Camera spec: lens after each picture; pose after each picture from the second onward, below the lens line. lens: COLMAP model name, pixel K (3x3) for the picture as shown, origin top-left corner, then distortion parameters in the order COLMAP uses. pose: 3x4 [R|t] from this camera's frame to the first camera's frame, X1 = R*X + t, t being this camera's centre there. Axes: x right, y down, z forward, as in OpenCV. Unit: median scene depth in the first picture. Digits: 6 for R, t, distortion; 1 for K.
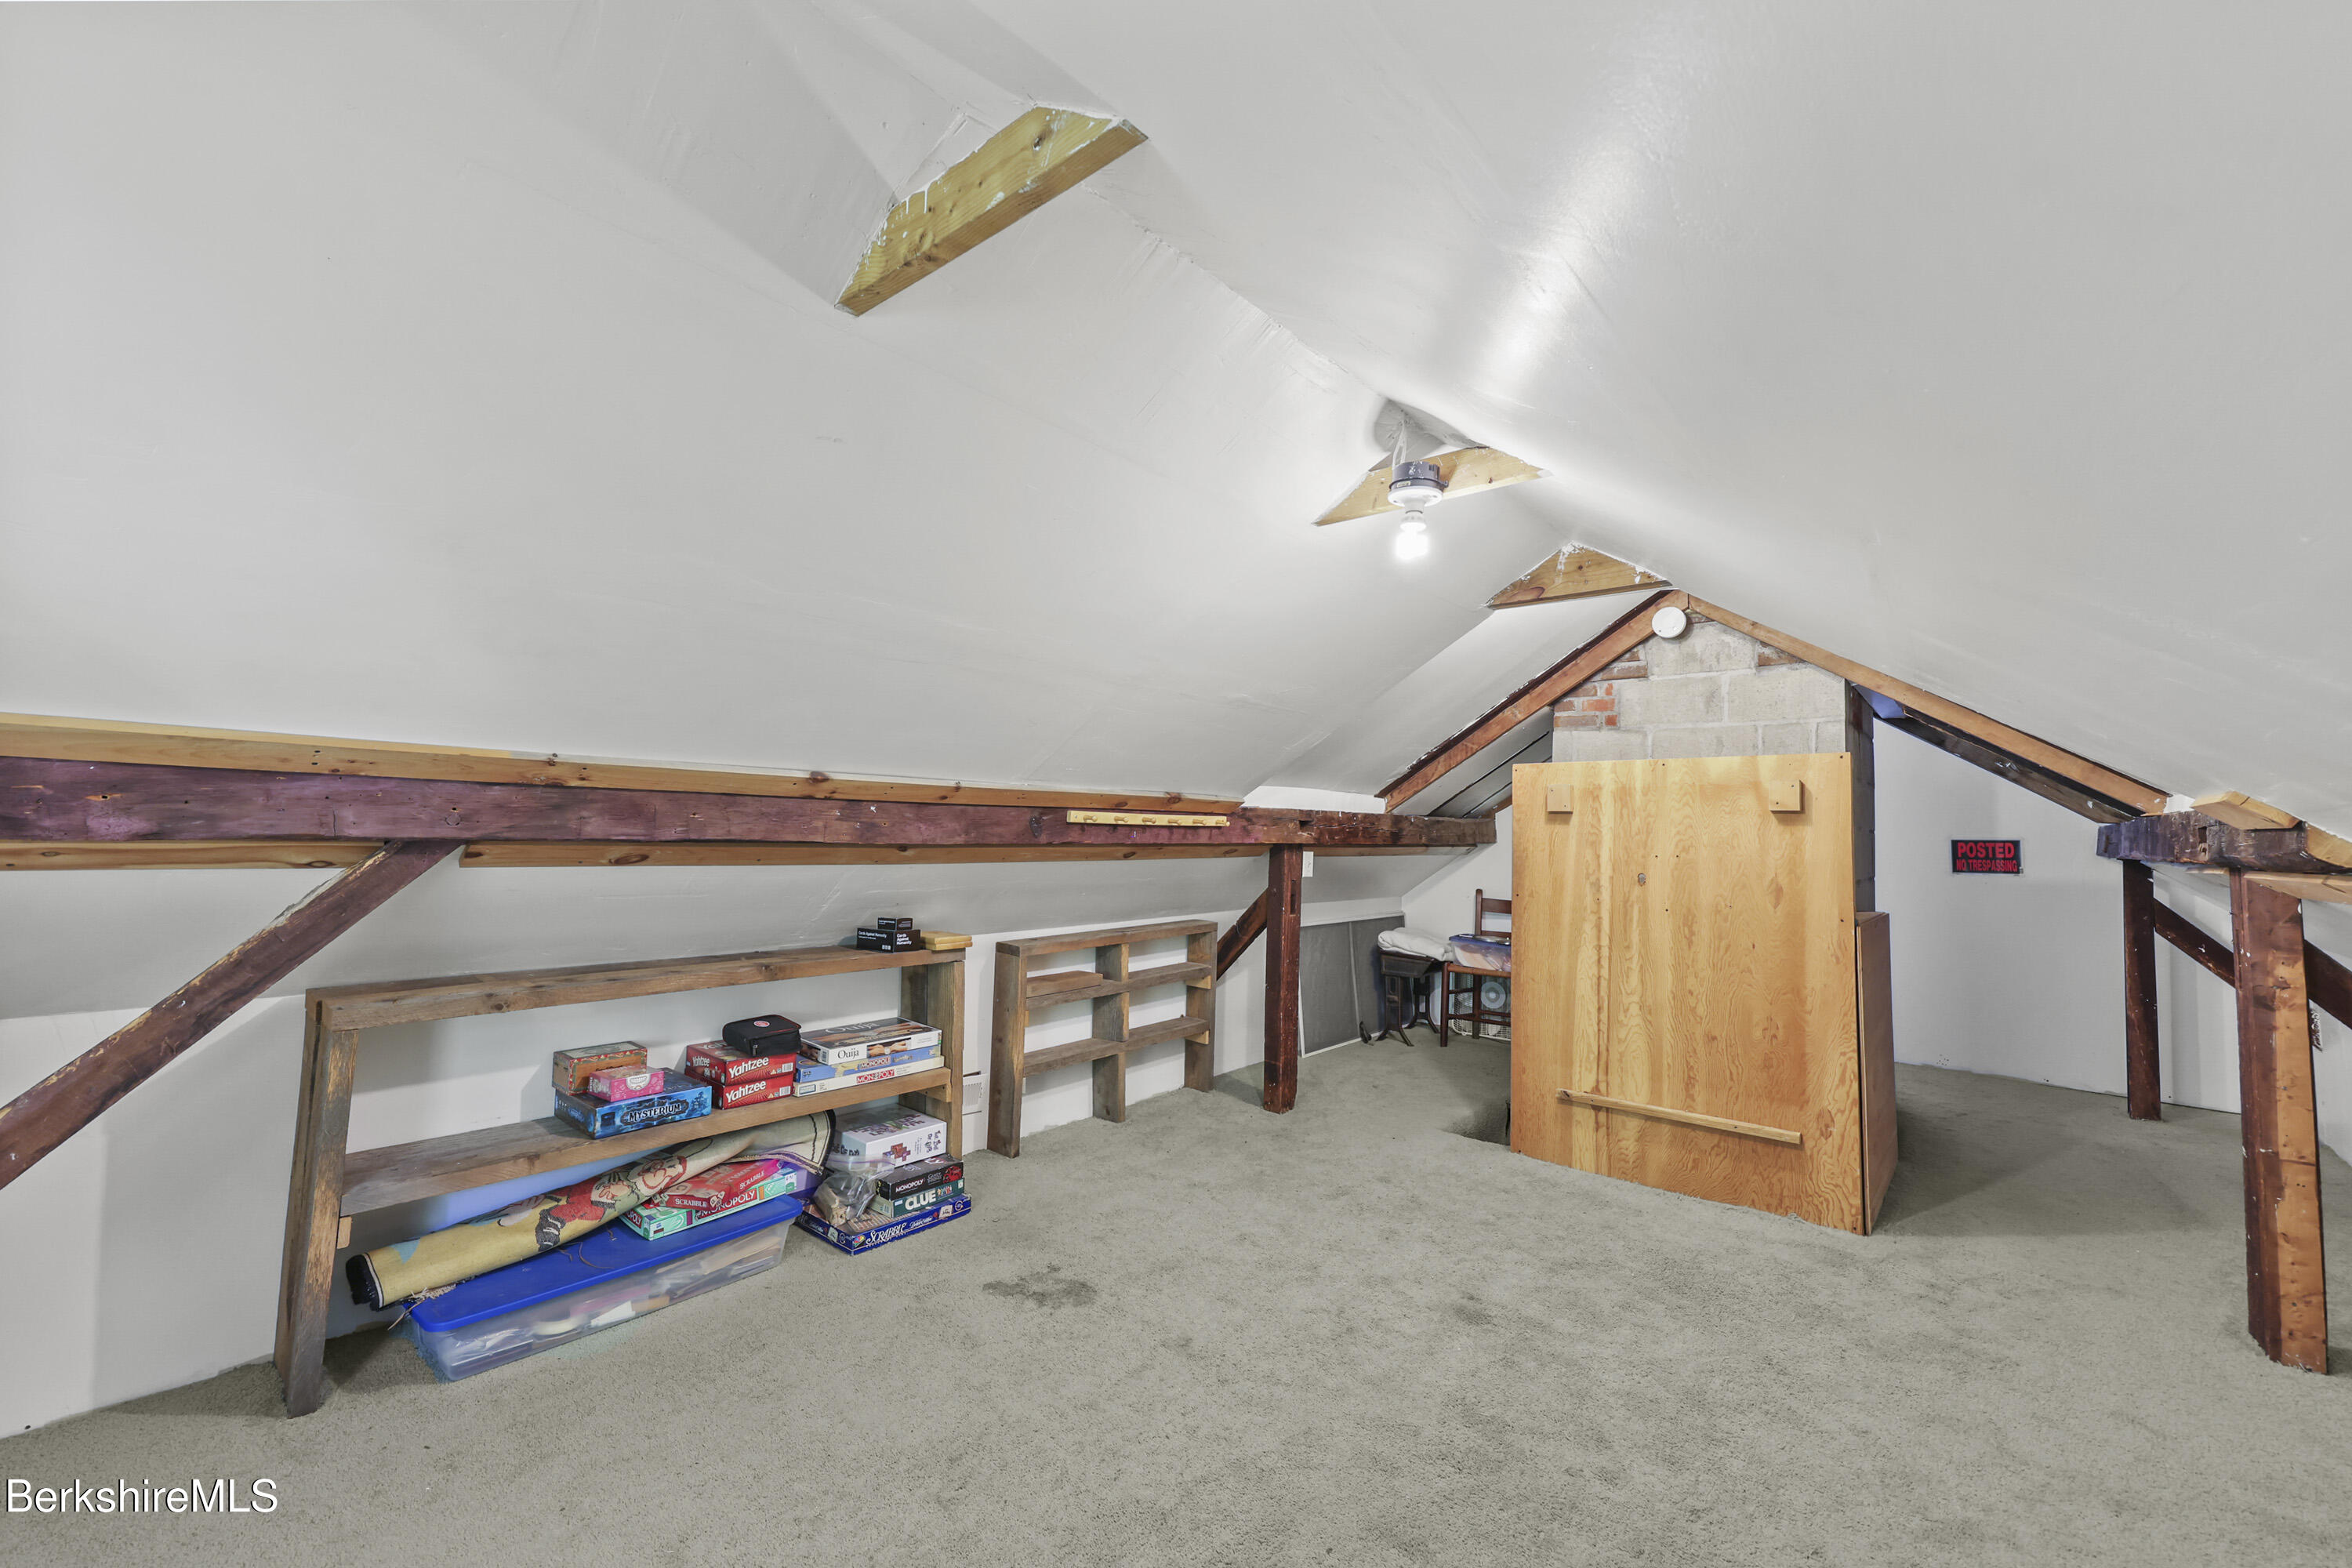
lens RADIAL K [[981.4, 0, 1197.0], [0, 981.4, 782.7], [0, 0, 1]] dist [0.002786, 0.001476]
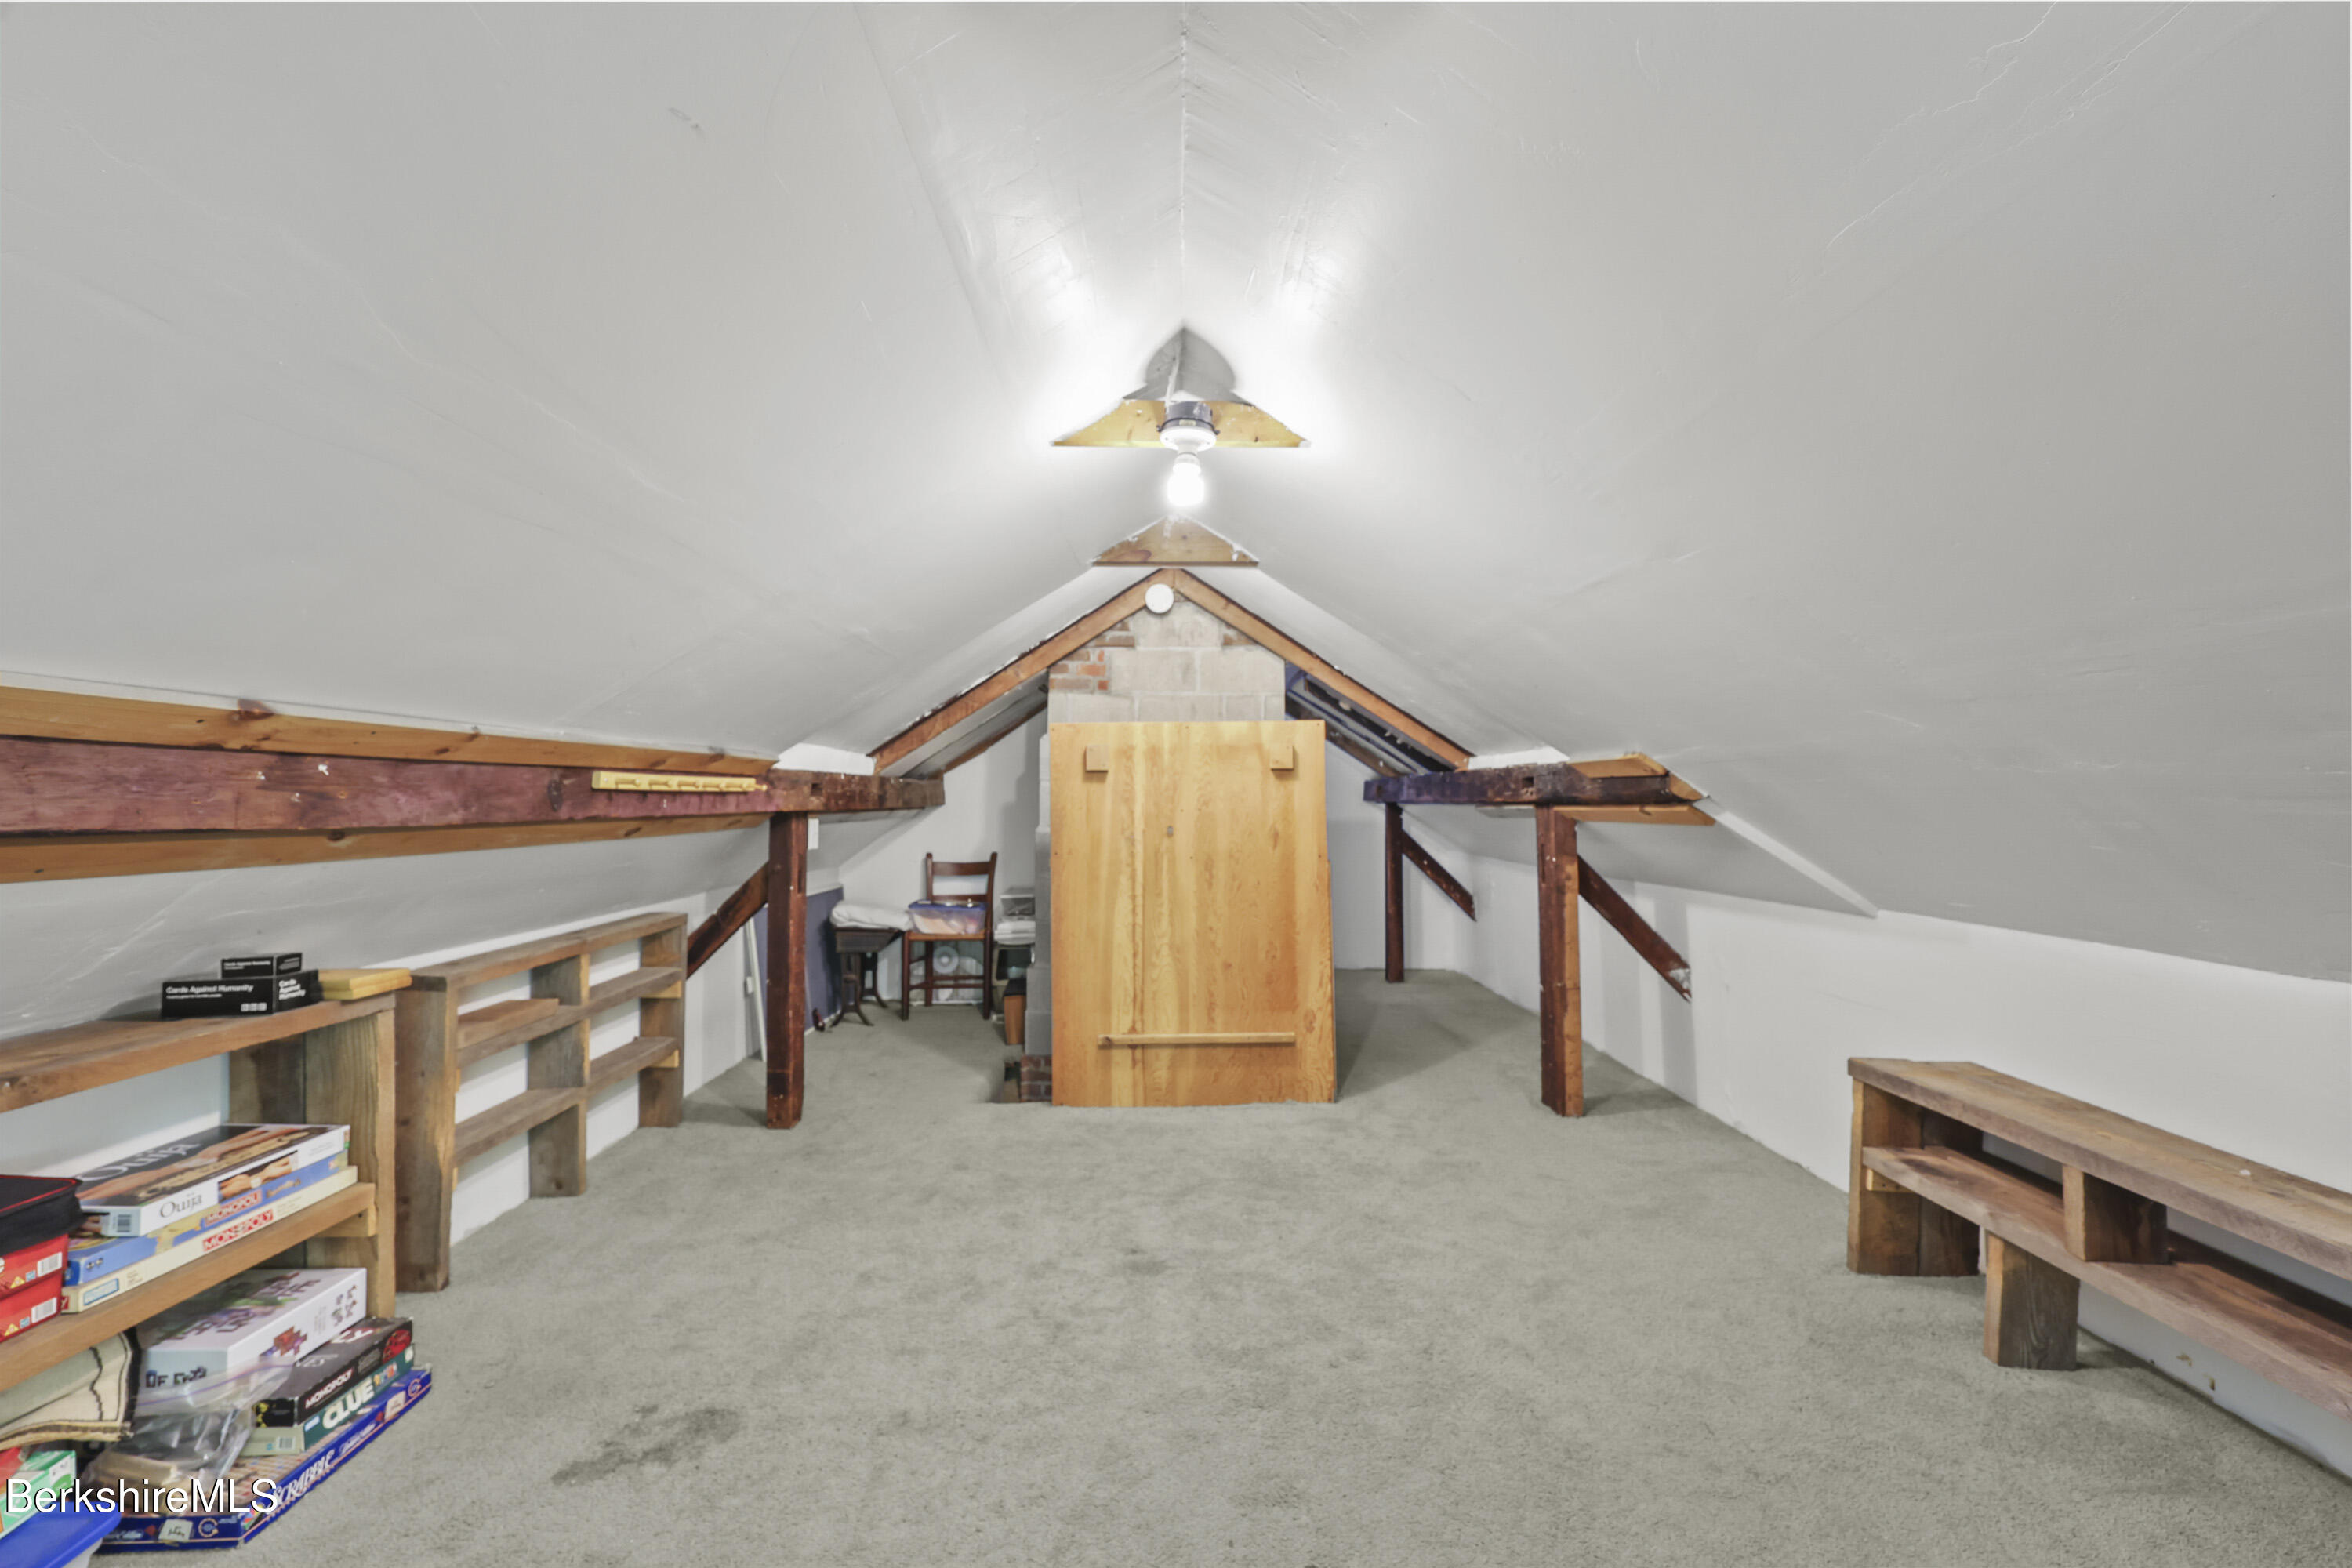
lens RADIAL K [[981.4, 0, 1187.5], [0, 981.4, 781.9], [0, 0, 1]] dist [0.002786, 0.001476]
pose [[0.741322, -0.012758, 0.671028, -0.296303], [-0.011463, 0.999433, 0.031665, 0.008643], [-0.671051, -0.031166, 0.740755, 0.196415]]
